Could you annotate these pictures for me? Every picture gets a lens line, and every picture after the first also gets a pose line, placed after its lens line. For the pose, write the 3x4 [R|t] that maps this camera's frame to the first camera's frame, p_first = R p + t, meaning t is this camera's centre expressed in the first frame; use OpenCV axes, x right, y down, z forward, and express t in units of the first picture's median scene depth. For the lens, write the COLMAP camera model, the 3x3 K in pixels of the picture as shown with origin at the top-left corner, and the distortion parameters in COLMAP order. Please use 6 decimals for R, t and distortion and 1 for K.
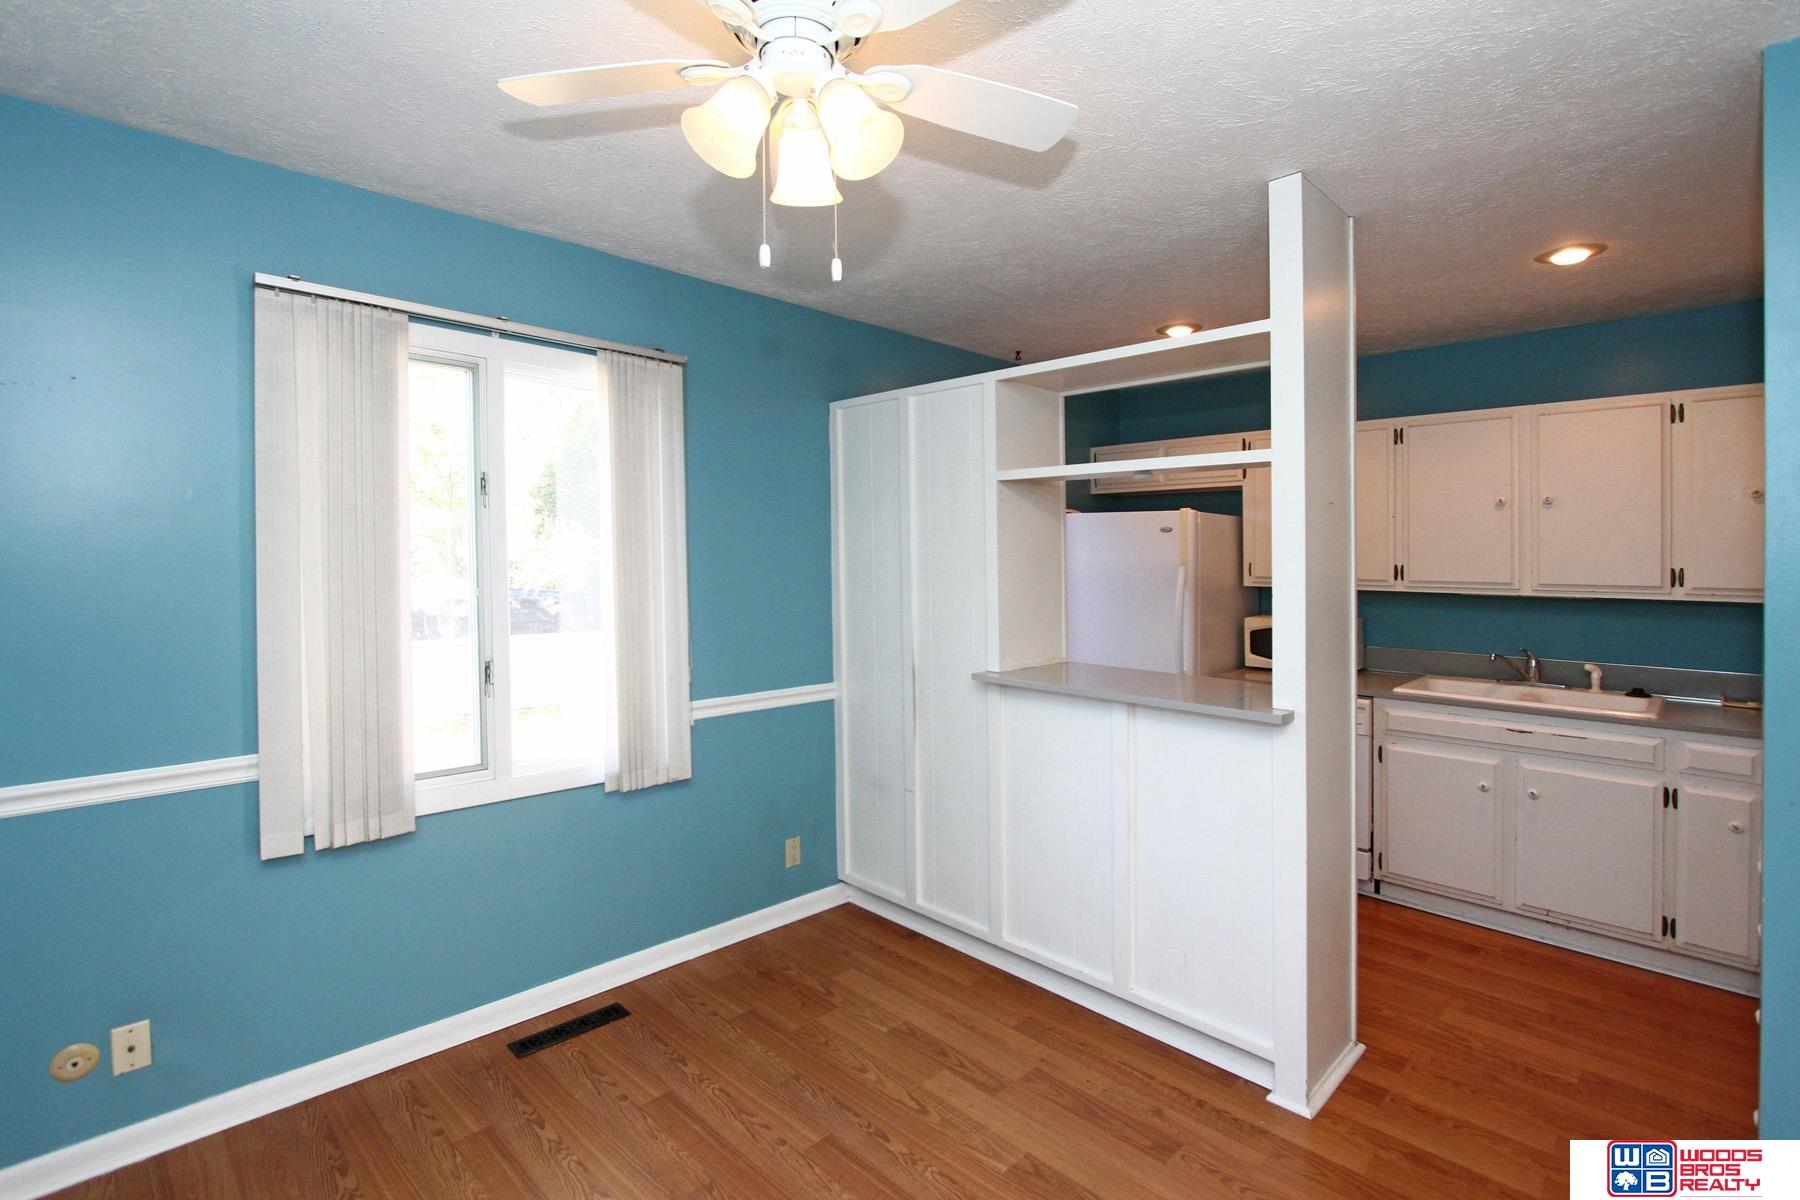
lens RADIAL K [[847.7, 0, 897.9], [0, 847.7, 546.9], [0, 0, 1]] dist [-0.002868, -0.000763]
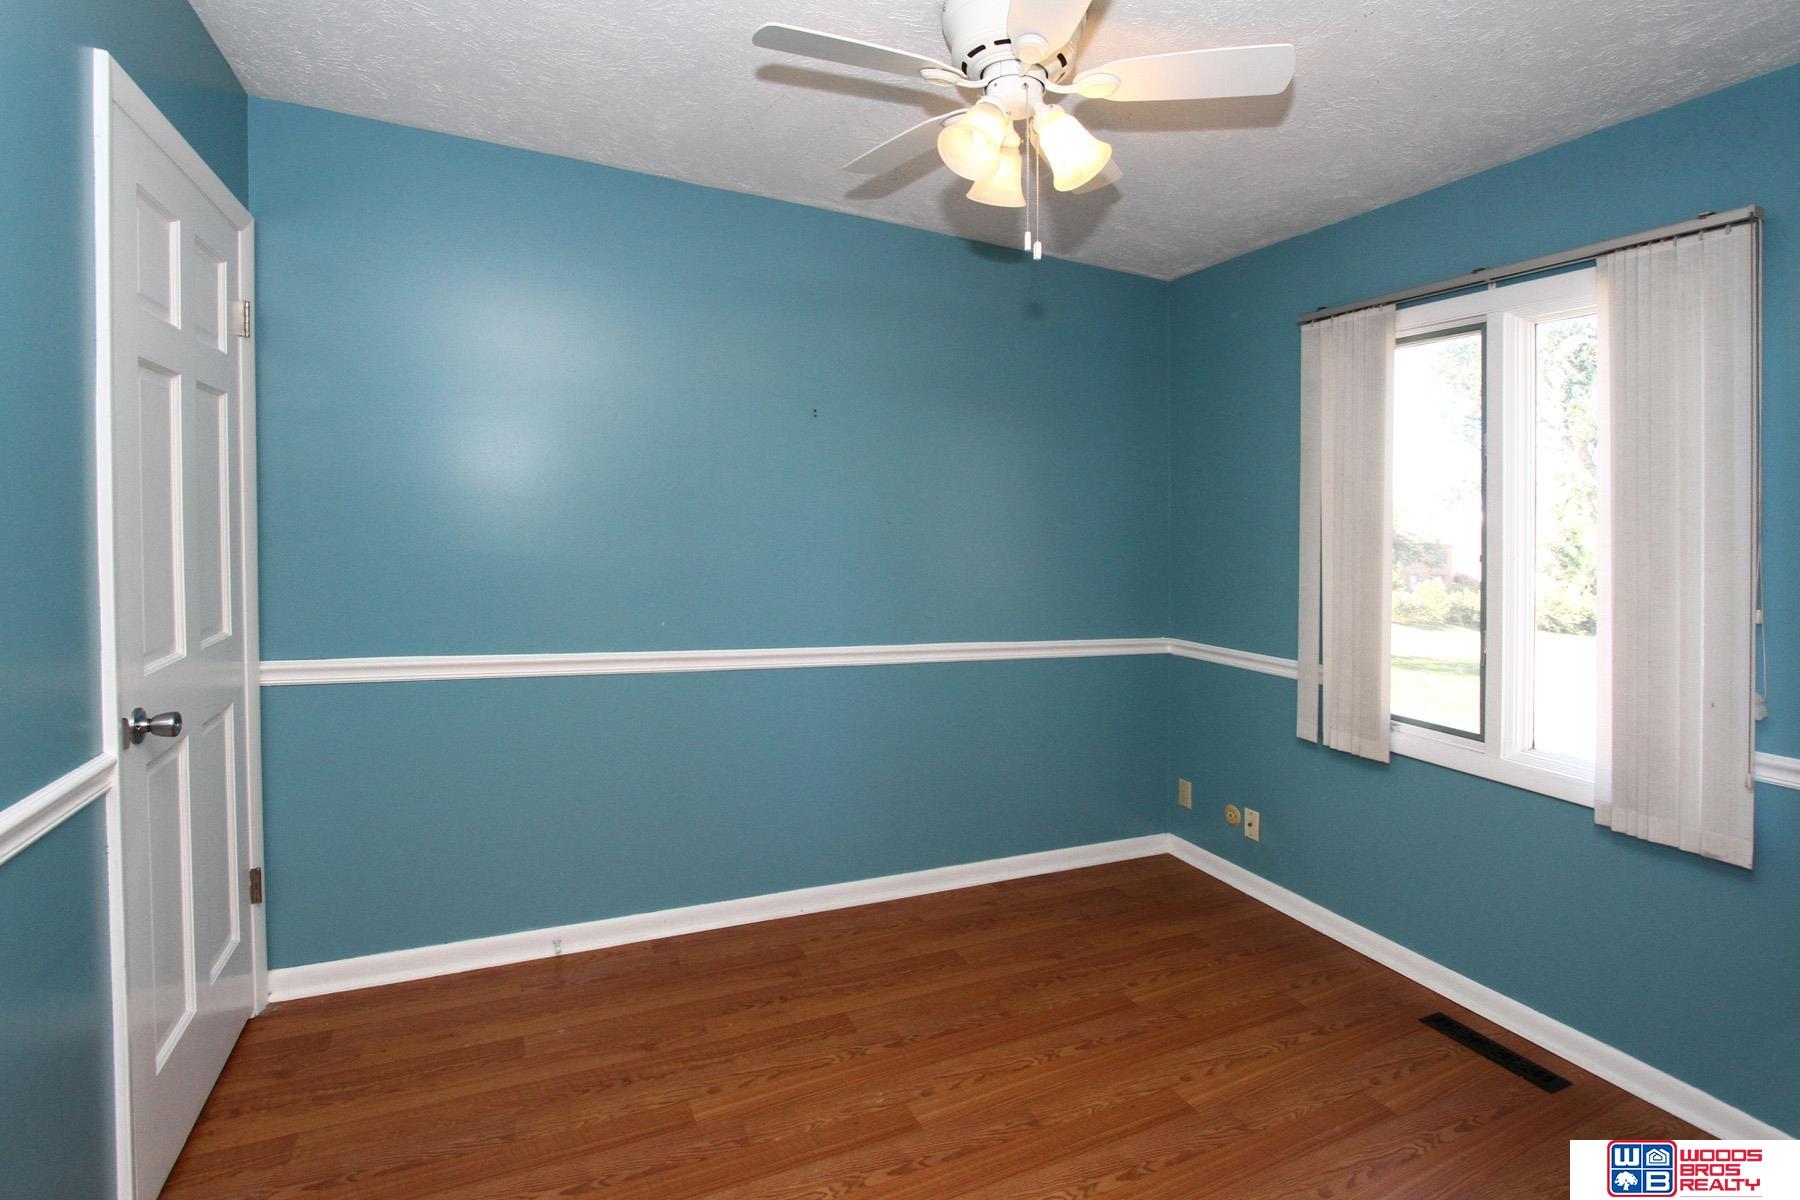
lens RADIAL K [[847.7, 0, 897.9], [0, 847.7, 546.9], [0, 0, 1]] dist [-0.002868, -0.000763]
pose [[-0.332494, 0.018377, -0.942926, 0.704069], [-0.008676, 0.999708, 0.022543, 0.028279], [0.943065, 0.015676, -0.332238, 0.757464]]
